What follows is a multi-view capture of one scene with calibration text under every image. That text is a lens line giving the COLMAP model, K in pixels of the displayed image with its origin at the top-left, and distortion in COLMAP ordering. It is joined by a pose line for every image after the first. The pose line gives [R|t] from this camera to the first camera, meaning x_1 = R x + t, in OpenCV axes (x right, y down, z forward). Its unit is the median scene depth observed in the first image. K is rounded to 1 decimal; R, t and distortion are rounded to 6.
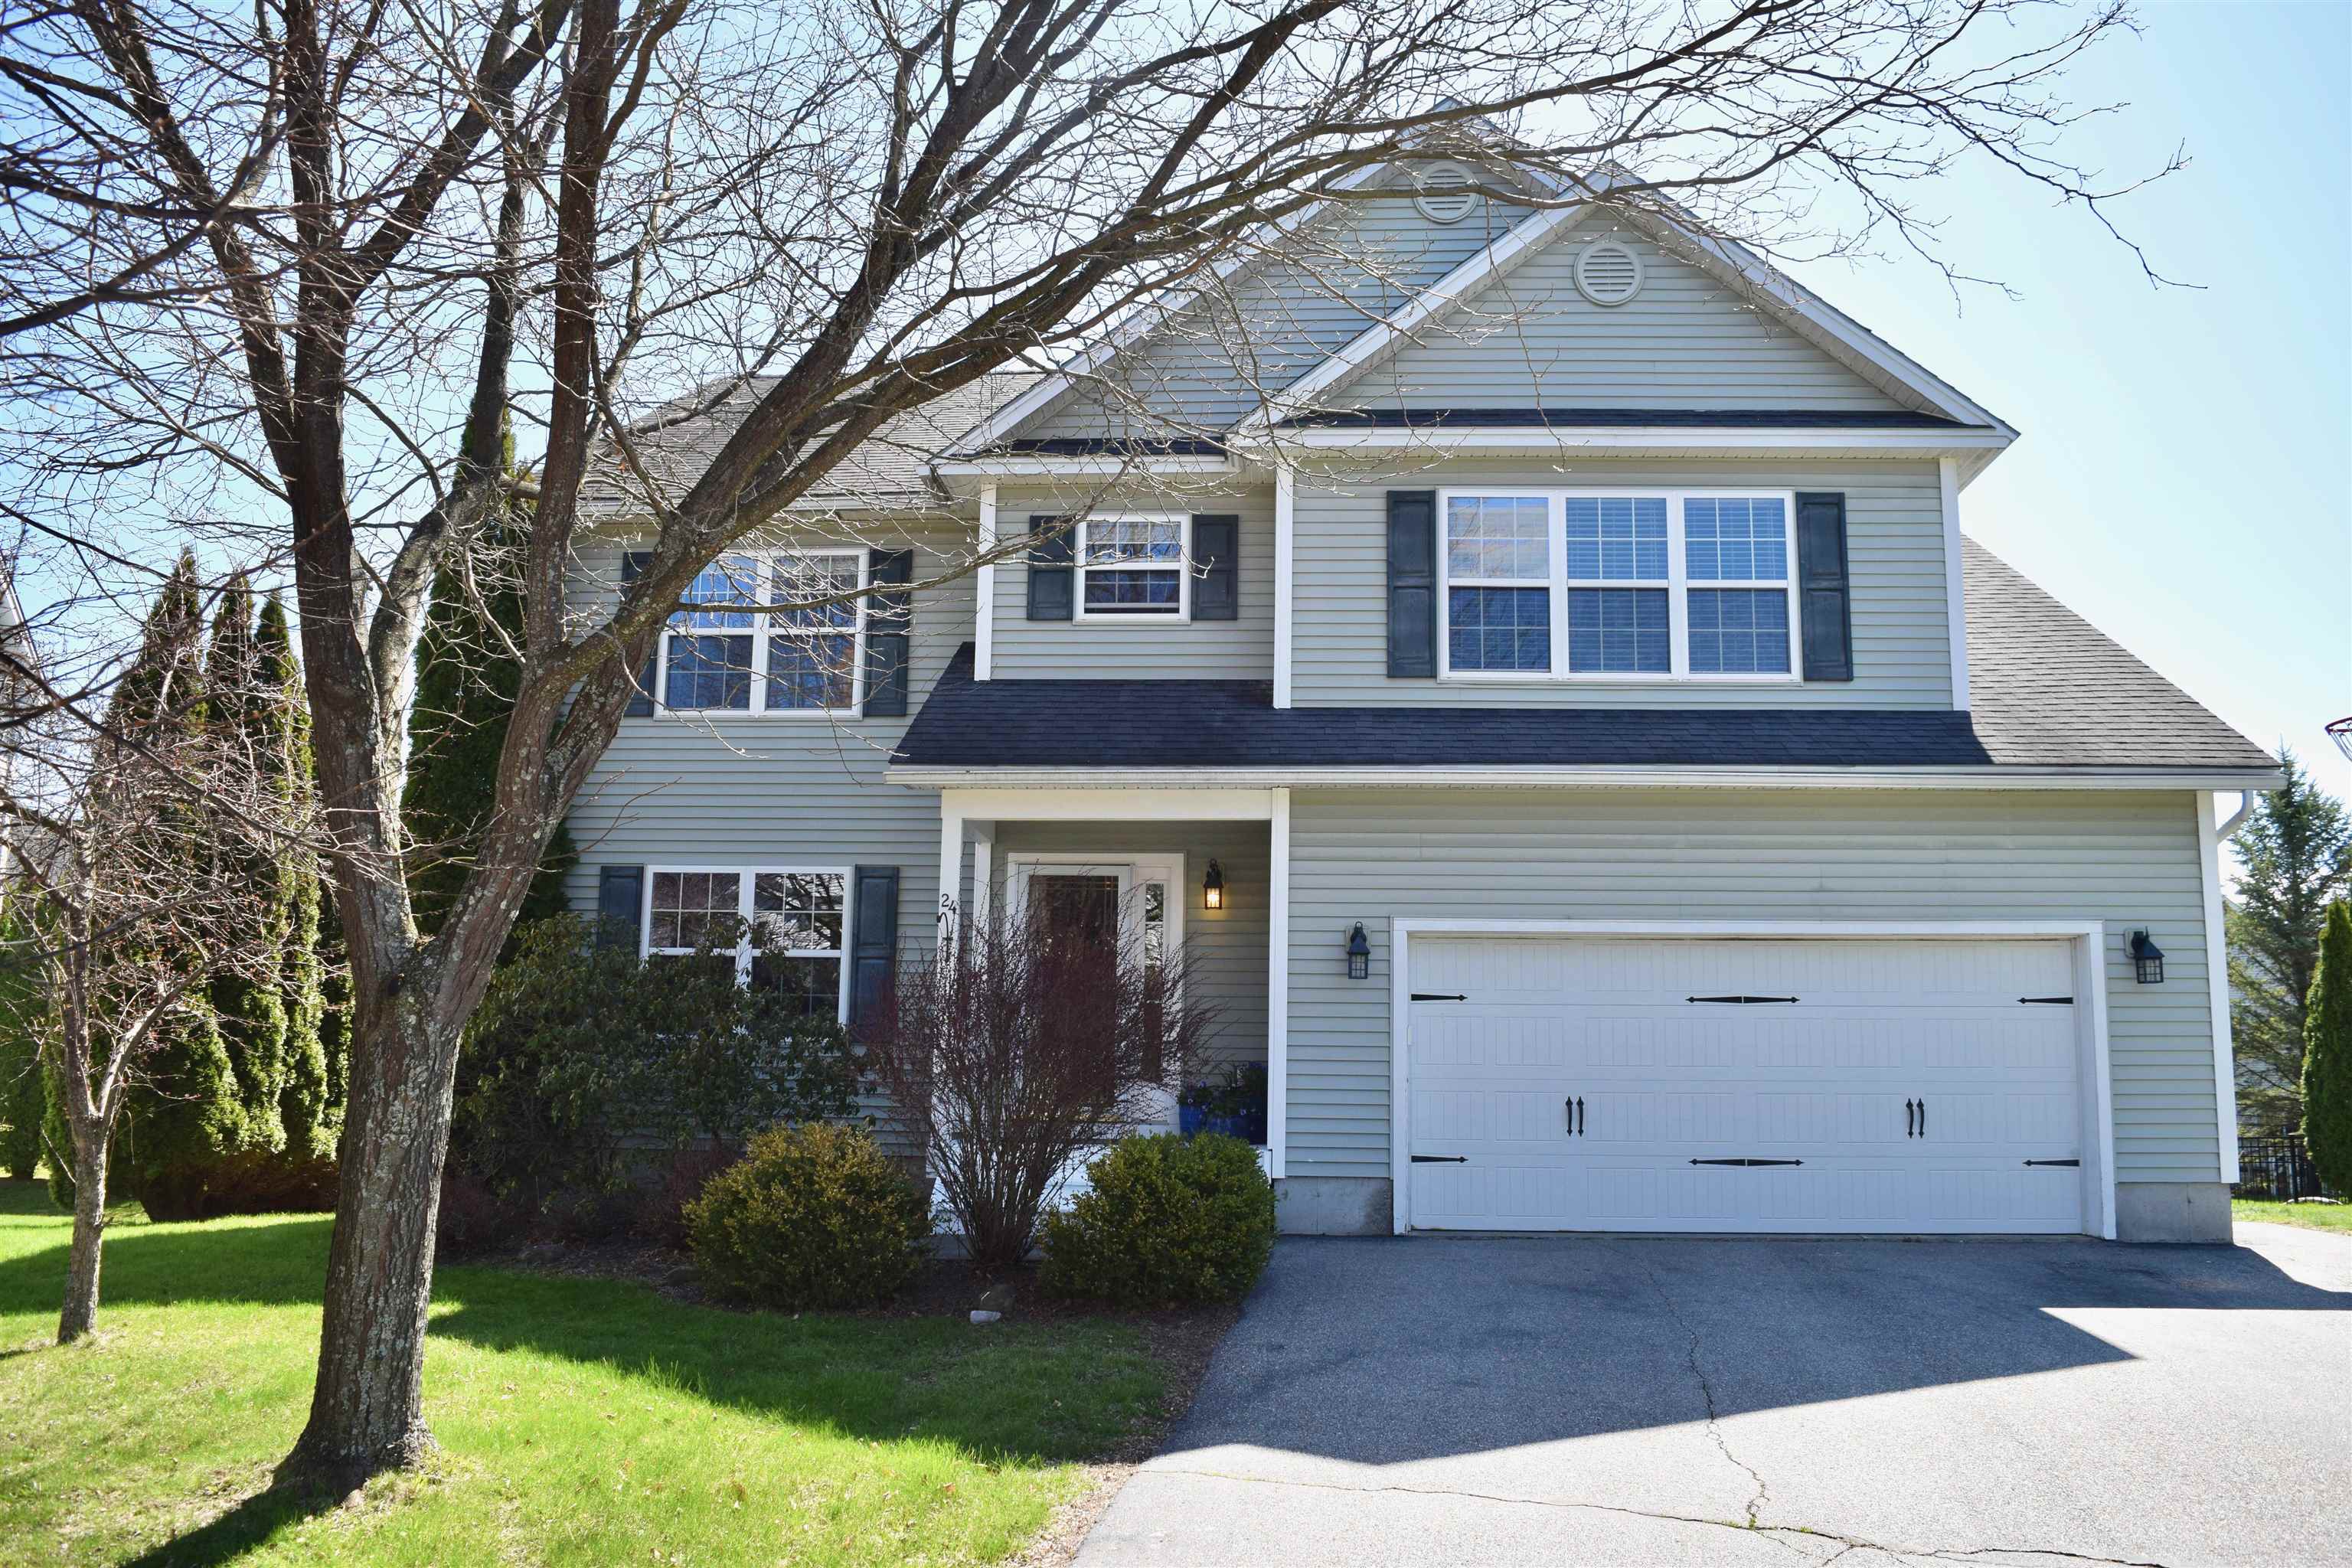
lens RADIAL K [[1906.6, 0, 1176.0], [0, 1906.6, 784.0], [0, 0, 1]] dist [-0.081925, -0.002233]
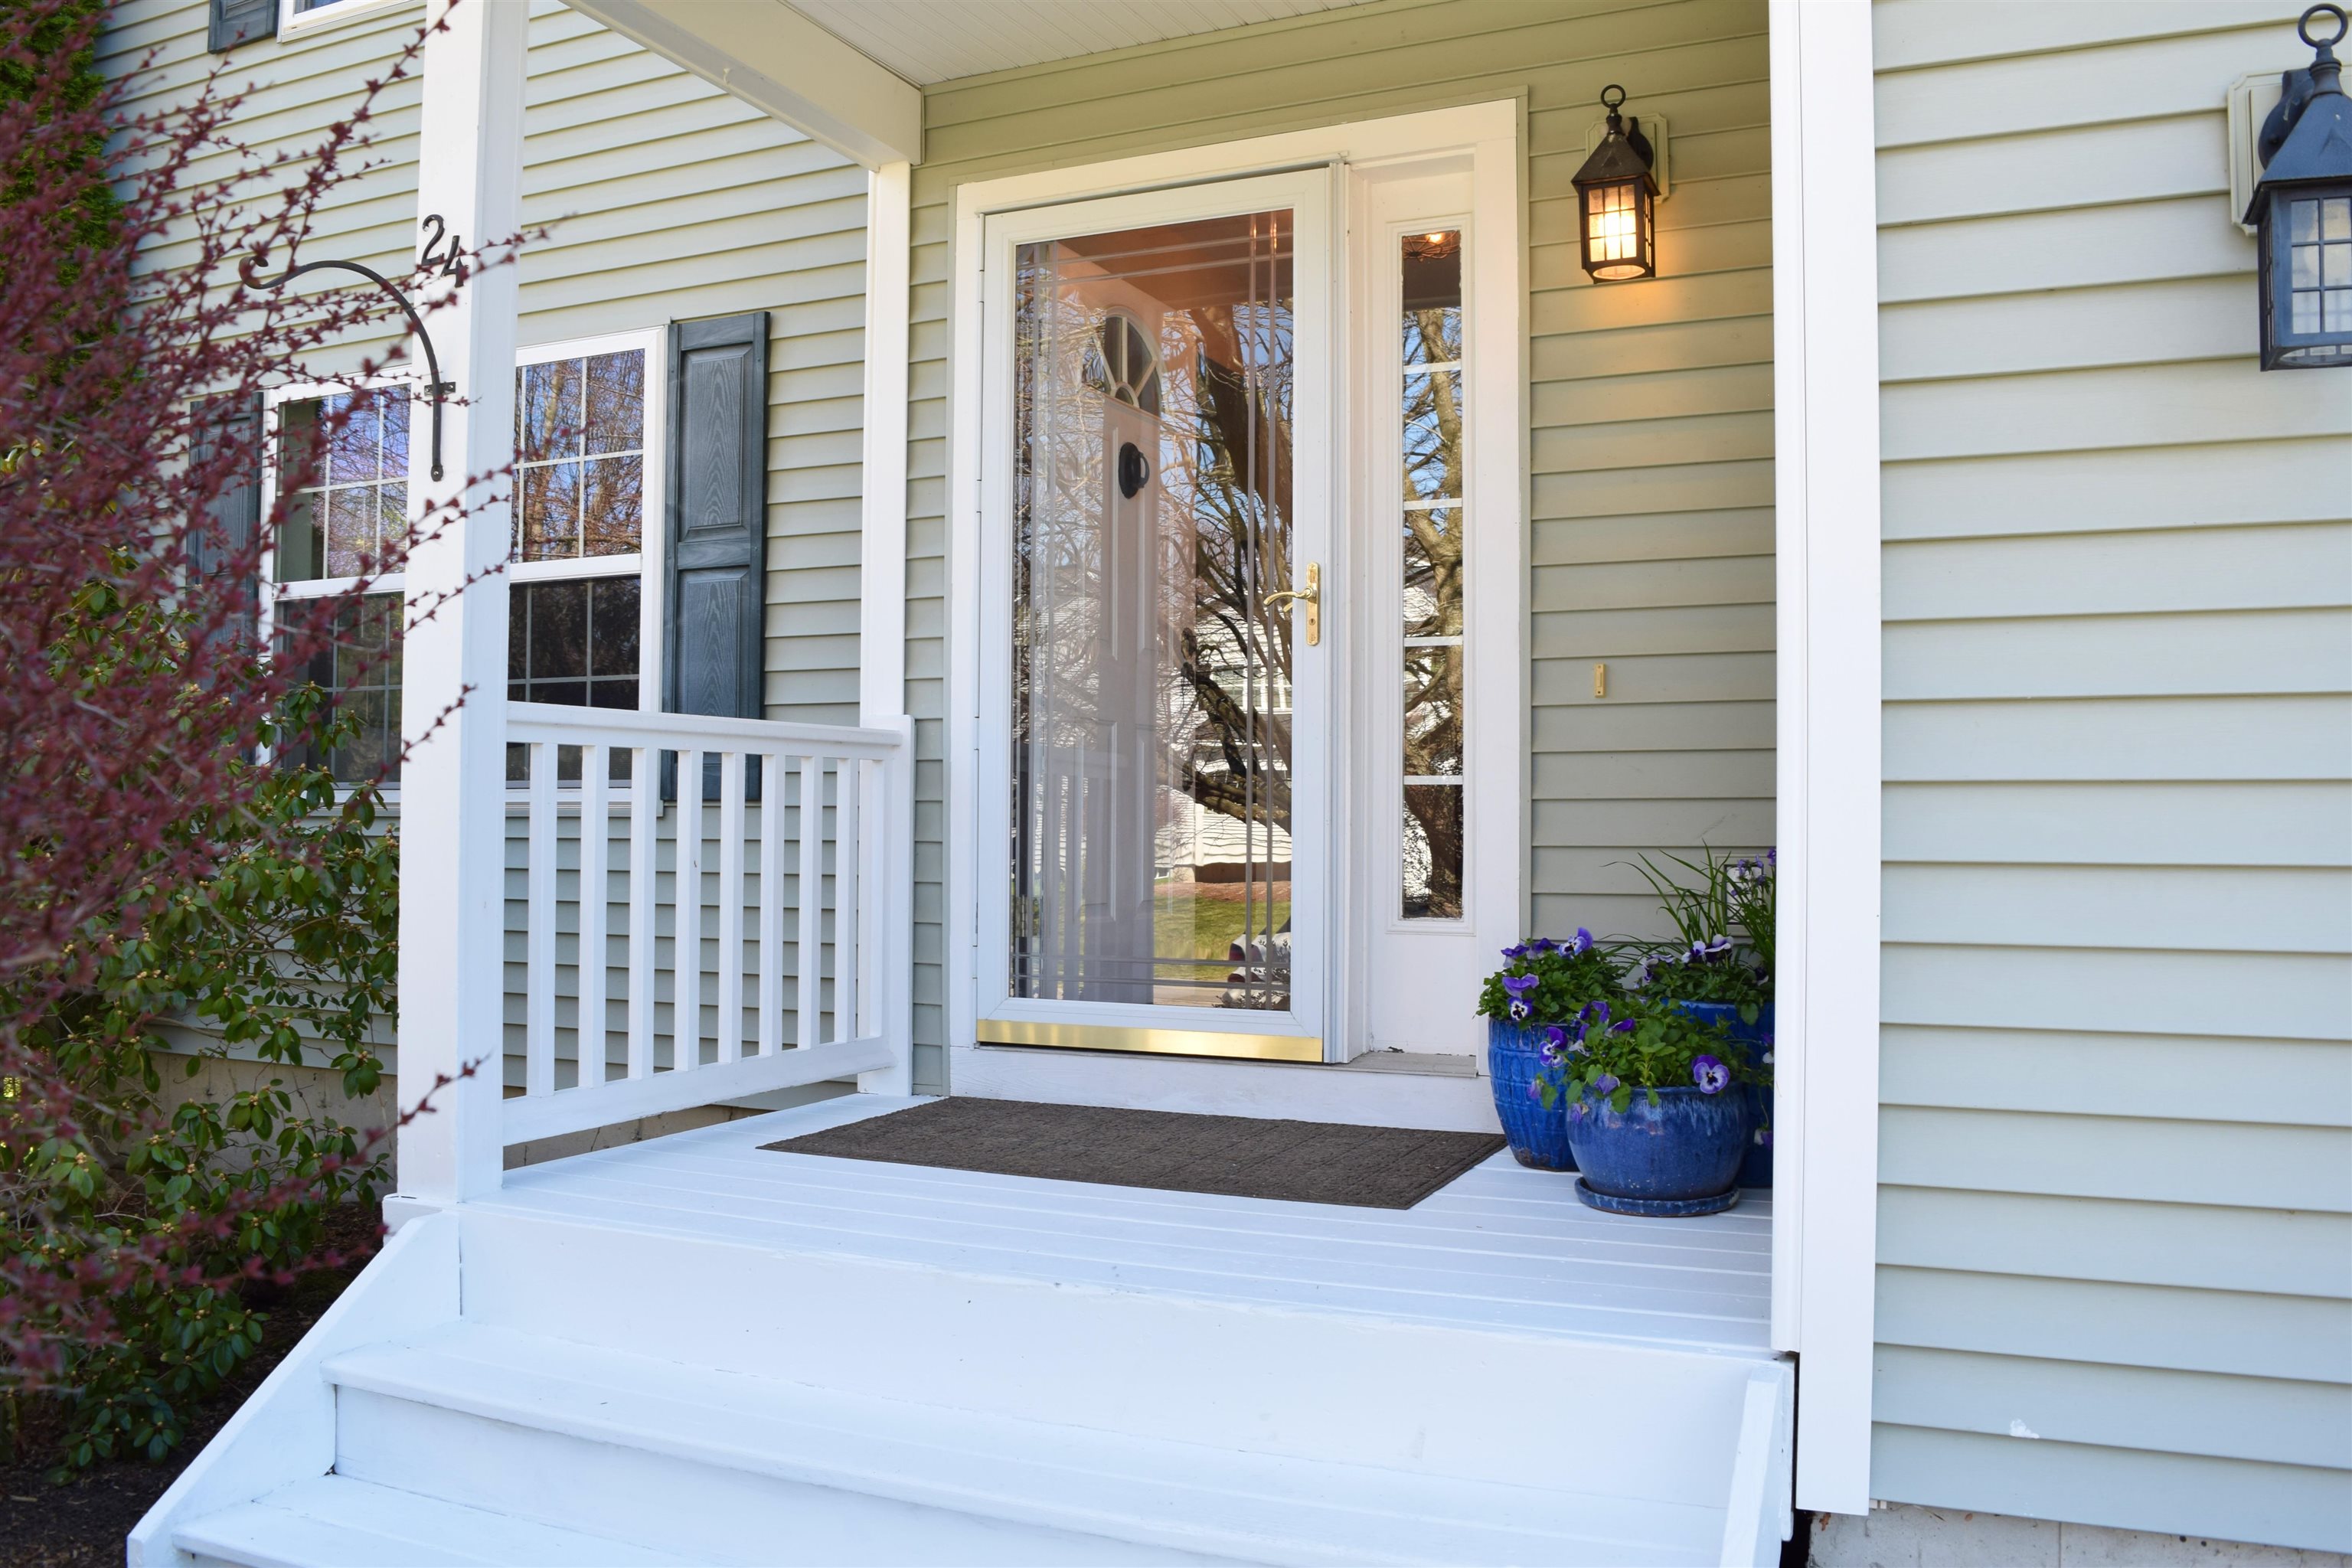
lens RADIAL K [[1906.6, 0, 1176.0], [0, 1906.6, 784.0], [0, 0, 1]] dist [-0.081925, -0.002233]
pose [[0.941204, -0.016138, -0.337453, 0.047843], [0.059972, 0.990975, 0.119880, 0.098602], [0.332473, -0.133070, 0.933678, 0.716943]]
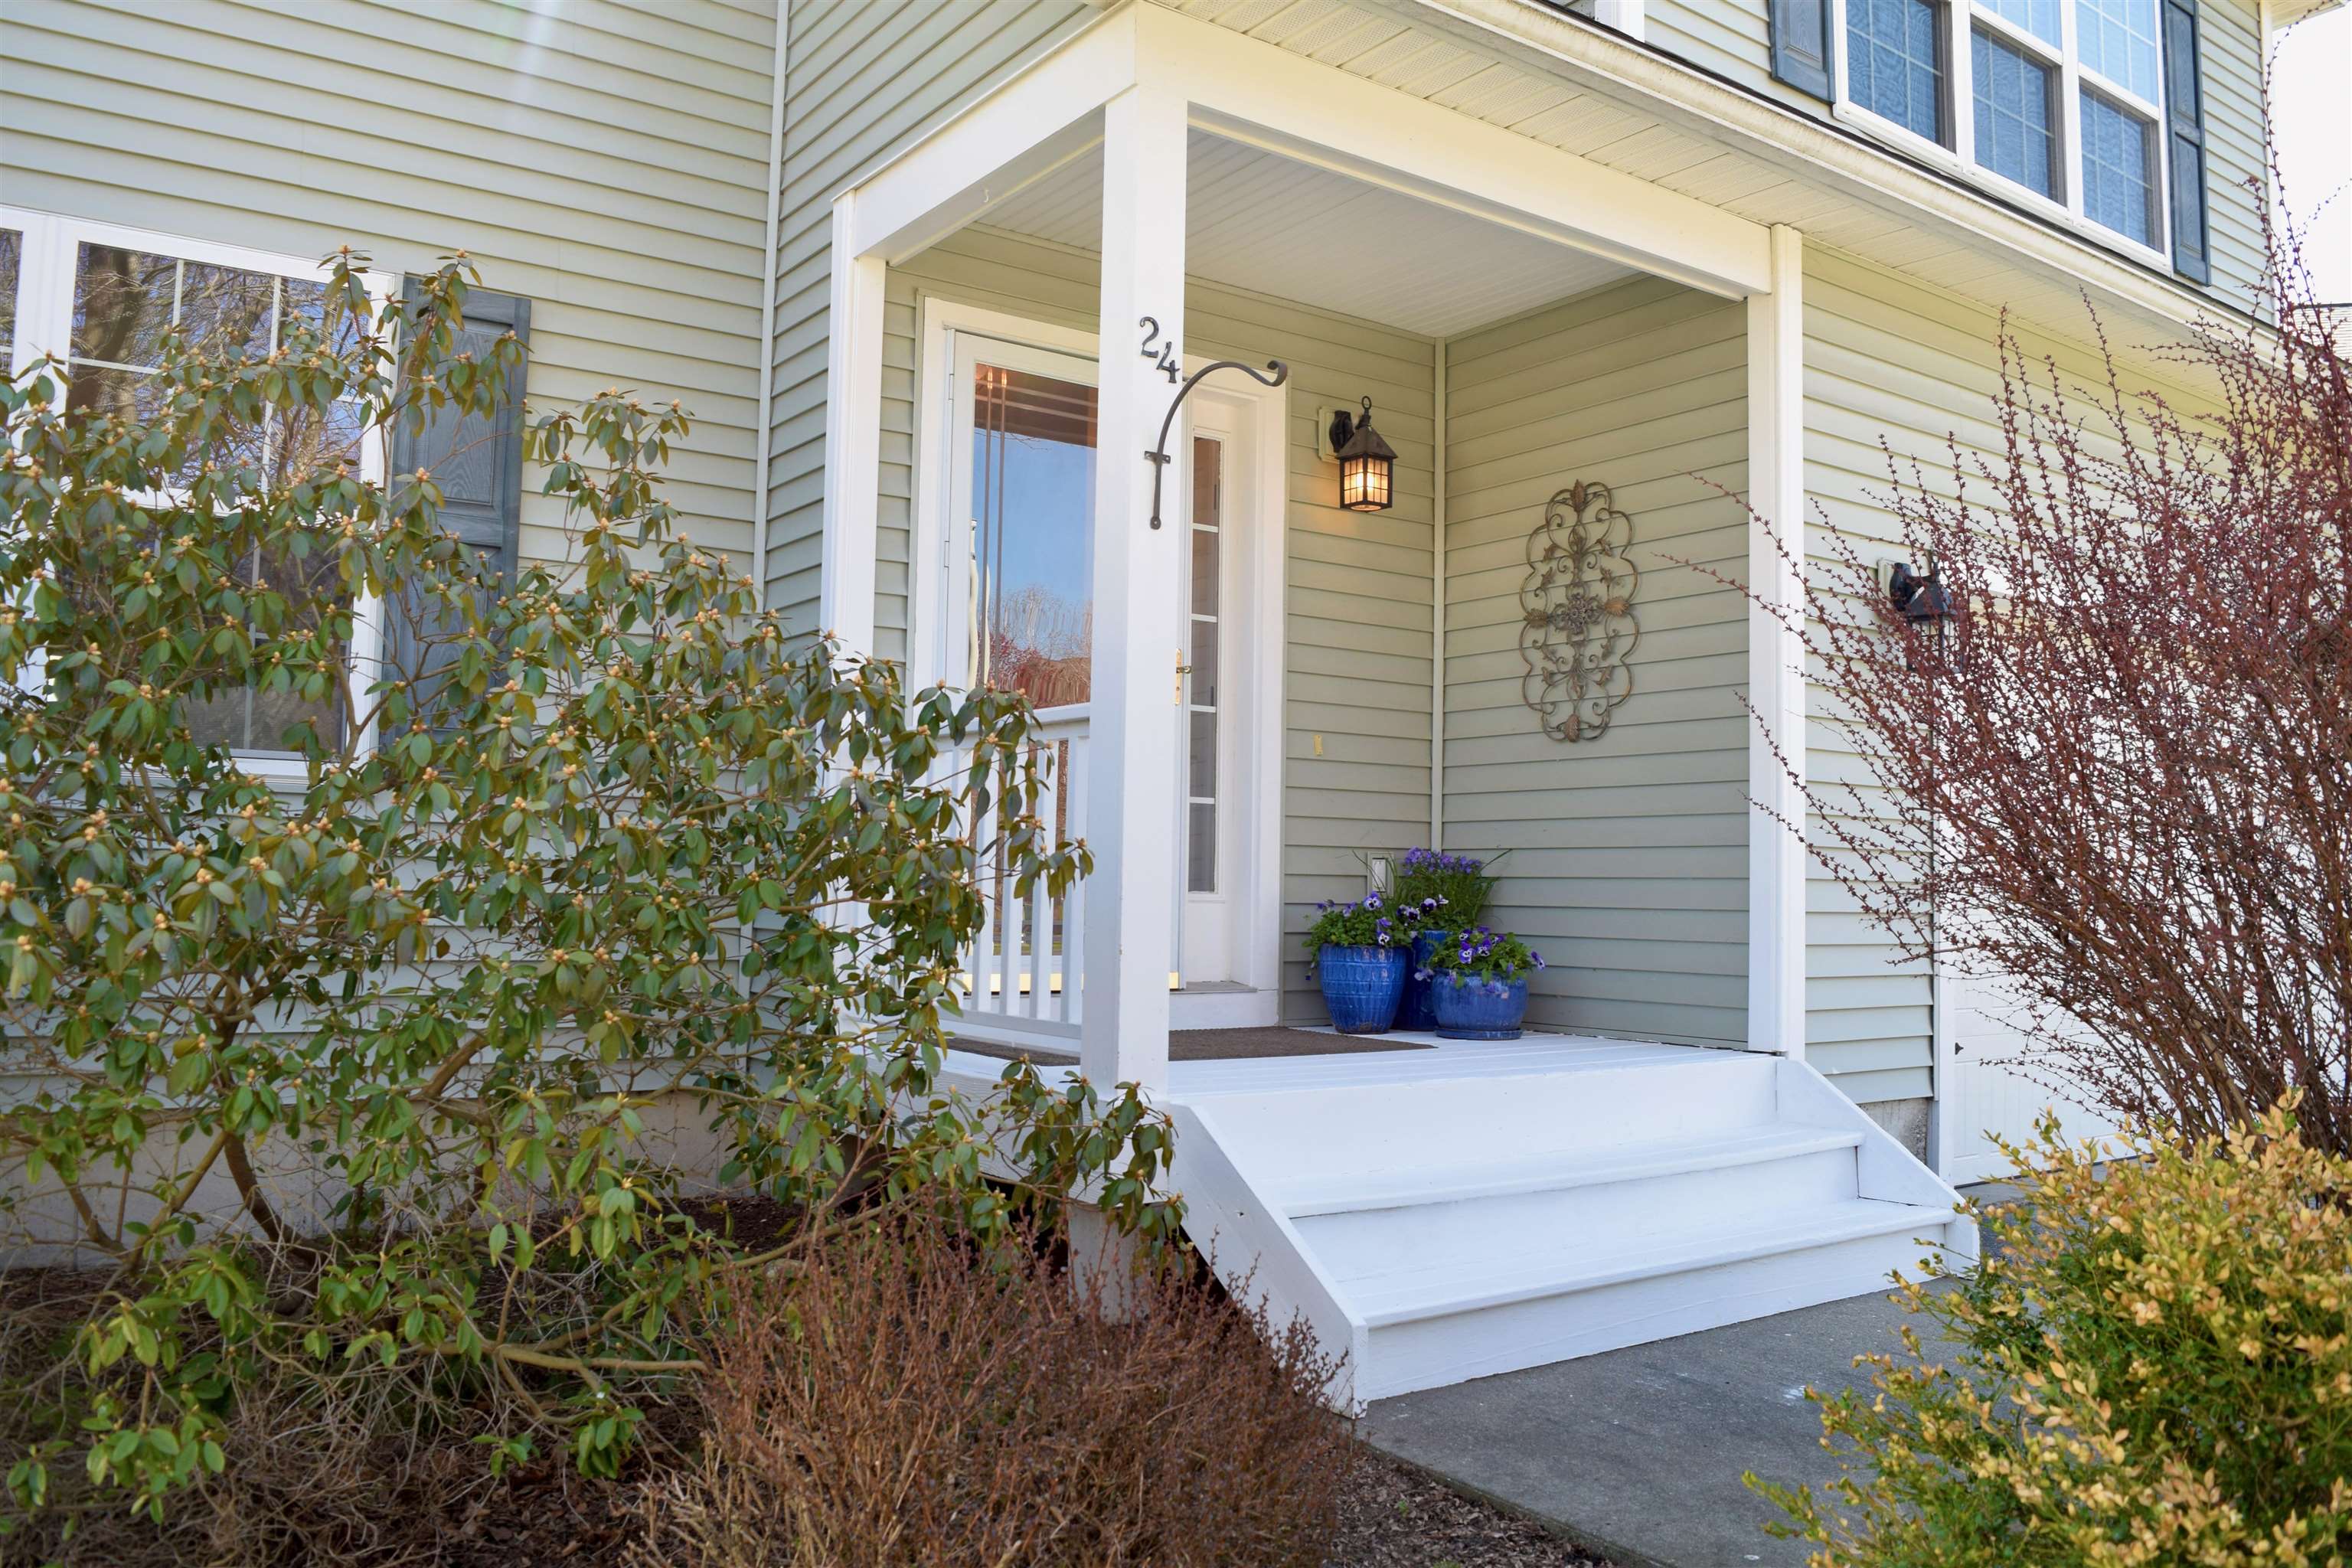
lens RADIAL K [[1834.4, 0, 1176.0], [0, 1834.4, 784.0], [0, 0, 1]] dist [-0.074744, -0.001113]
pose [[0.758224, 0.035163, 0.651045, -0.285886], [-0.105498, 0.992003, 0.069287, 0.103016], [-0.643402, -0.121219, 0.755870, 0.685791]]
